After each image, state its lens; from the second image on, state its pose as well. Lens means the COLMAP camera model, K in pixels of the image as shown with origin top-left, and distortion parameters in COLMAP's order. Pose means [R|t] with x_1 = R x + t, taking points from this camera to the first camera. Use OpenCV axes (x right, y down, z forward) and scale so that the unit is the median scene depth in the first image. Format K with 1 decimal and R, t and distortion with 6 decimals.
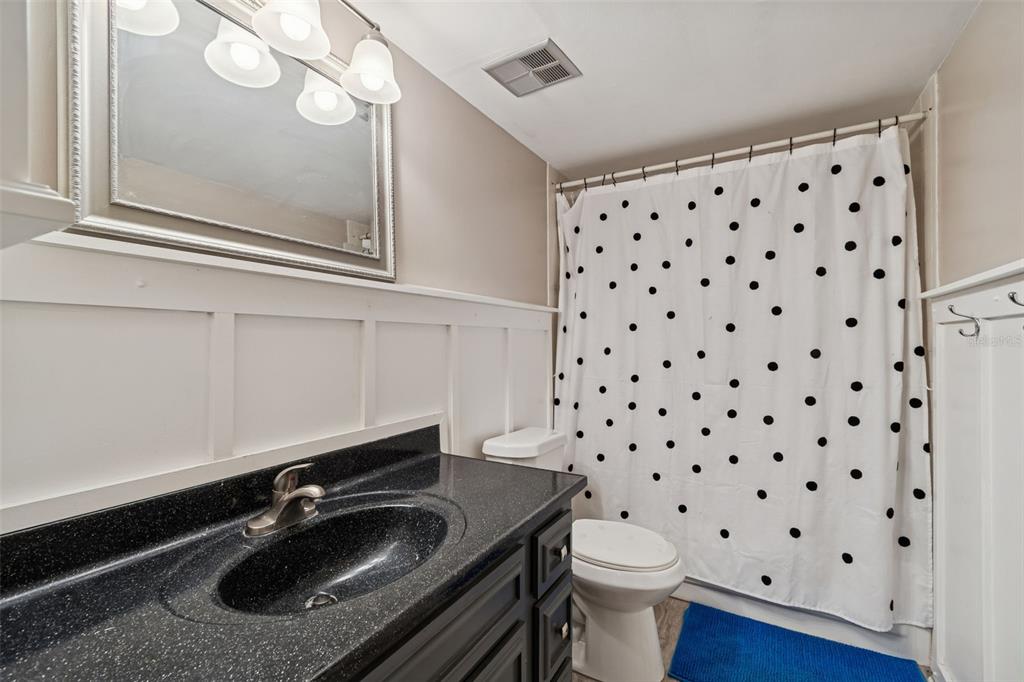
lens RADIAL K [[458.5, 0, 506.0], [0, 458.5, 343.6], [0, 0, 1]] dist [0.003266, -0.002284]
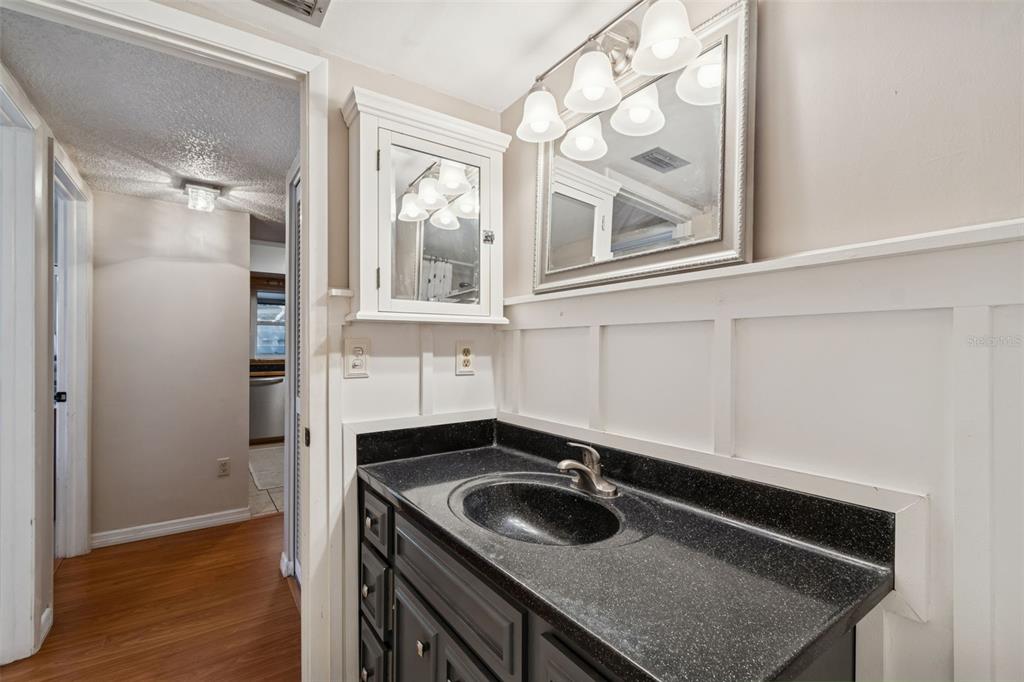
lens RADIAL K [[458.5, 0, 507.8], [0, 458.5, 346.8], [0, 0, 1]] dist [0.003266, -0.002284]
pose [[-0.435292, 0.000763, -0.900289, 0.621583], [0.000241, 1.000000, 0.000731, -0.003304], [0.900289, 0.000102, -0.435292, 1.105169]]
